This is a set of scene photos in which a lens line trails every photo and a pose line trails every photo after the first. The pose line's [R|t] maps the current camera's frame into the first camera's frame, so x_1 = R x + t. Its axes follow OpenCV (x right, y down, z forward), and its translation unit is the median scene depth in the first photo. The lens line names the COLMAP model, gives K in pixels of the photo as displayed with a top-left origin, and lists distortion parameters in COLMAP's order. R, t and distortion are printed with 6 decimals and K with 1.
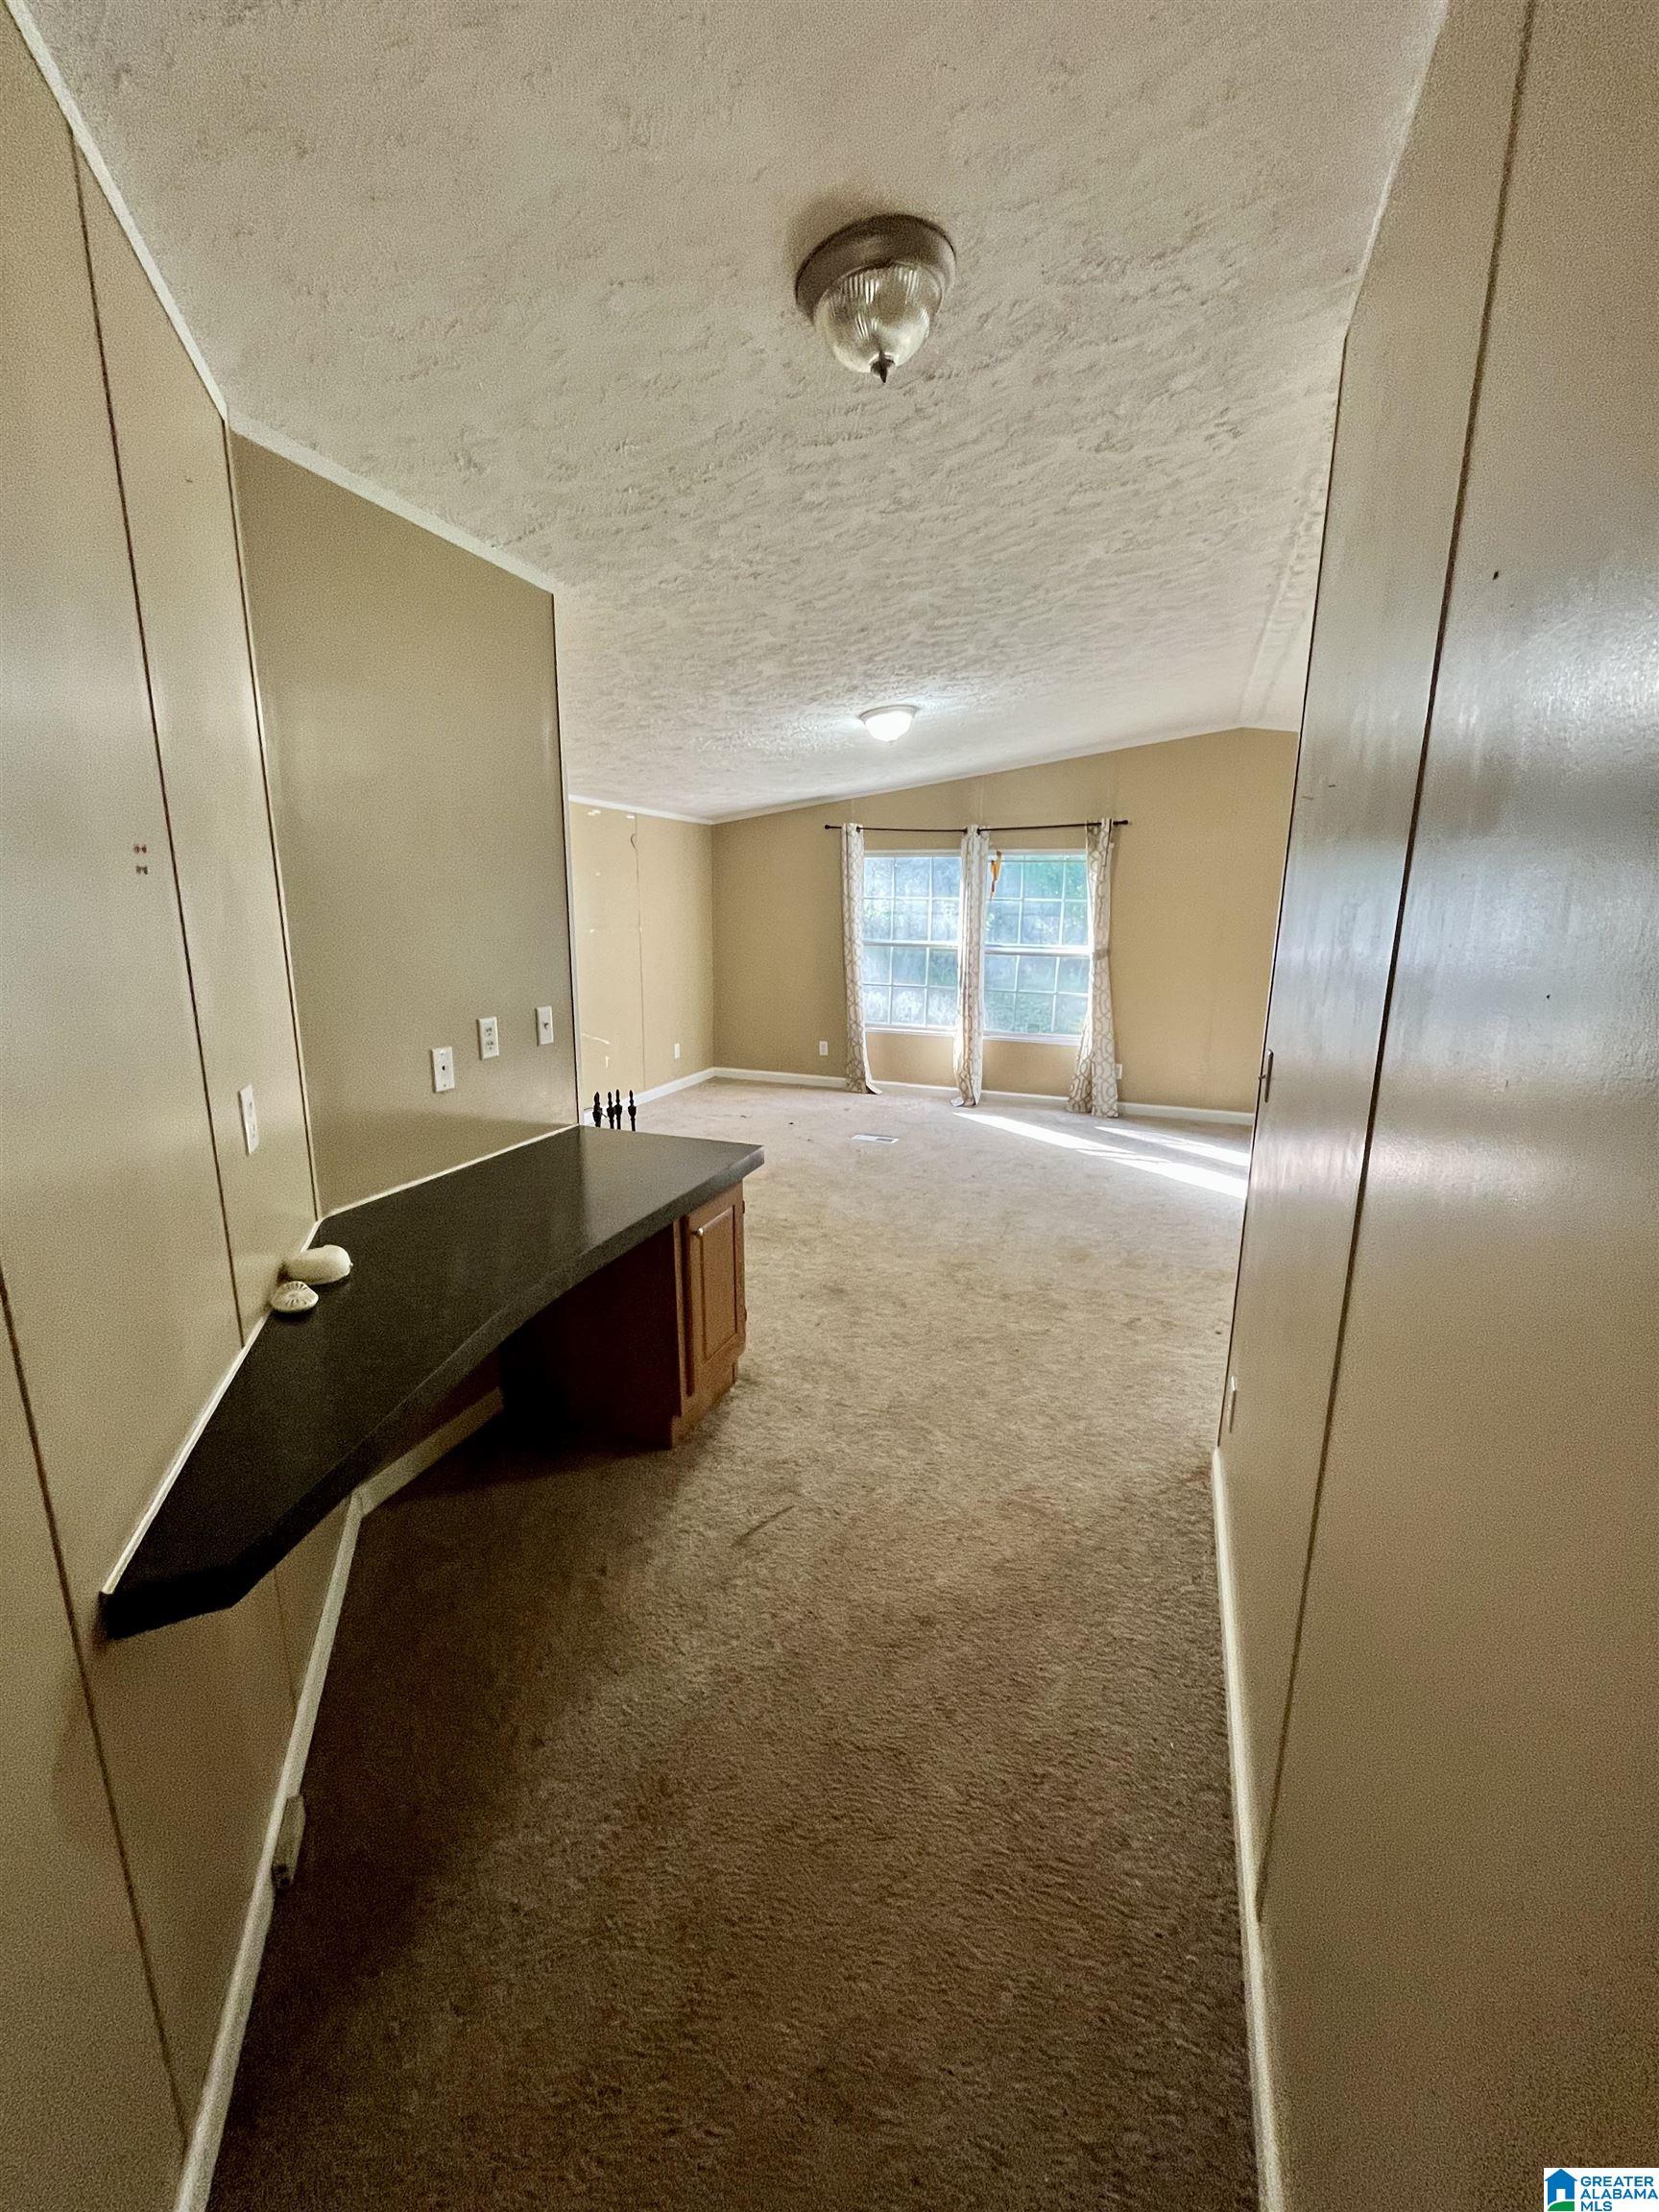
lens RADIAL K [[901.9, 0, 825.1], [0, 901.9, 1098.2], [0, 0, 1]] dist [0.002557, 0.000012]
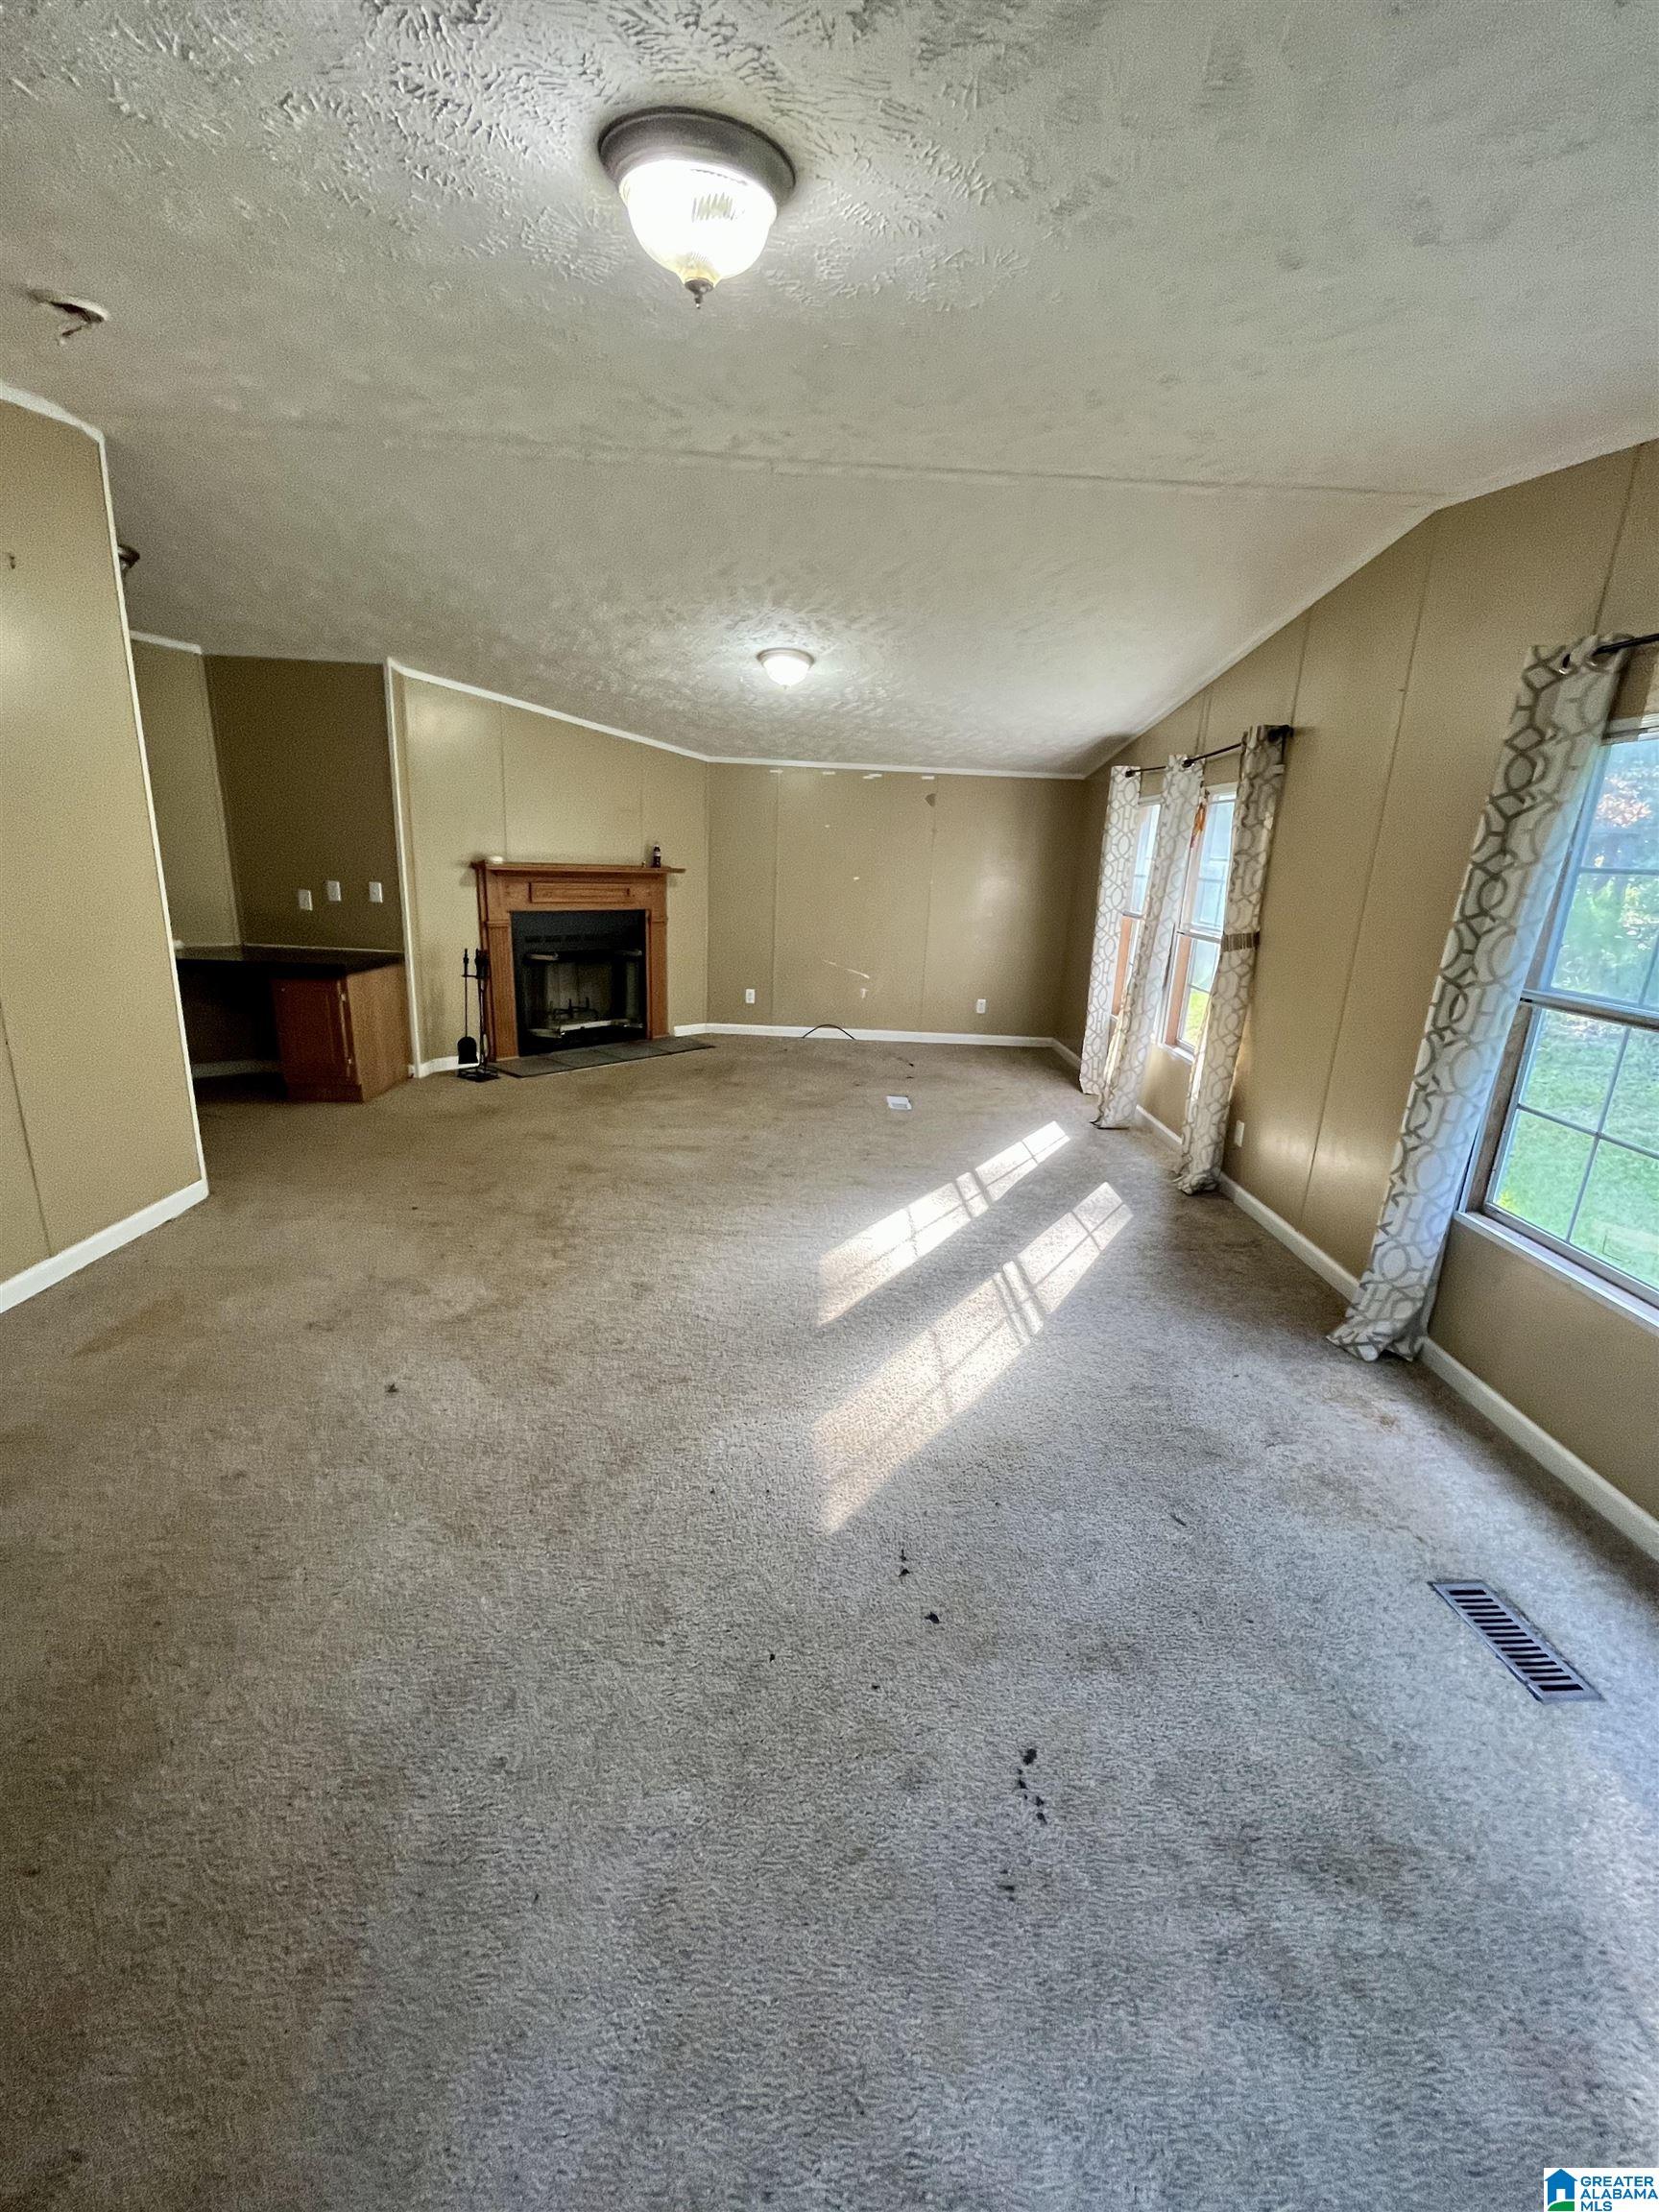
lens RADIAL K [[901.9, 0, 831.1], [0, 901.9, 1113.7], [0, 0, 1]] dist [0.002557, 0.000012]
pose [[0.388920, 0.258880, -0.884150, 0.796107], [-0.244948, 0.954221, 0.171649, -0.082874], [0.888111, 0.149813, 0.434528, 0.483416]]
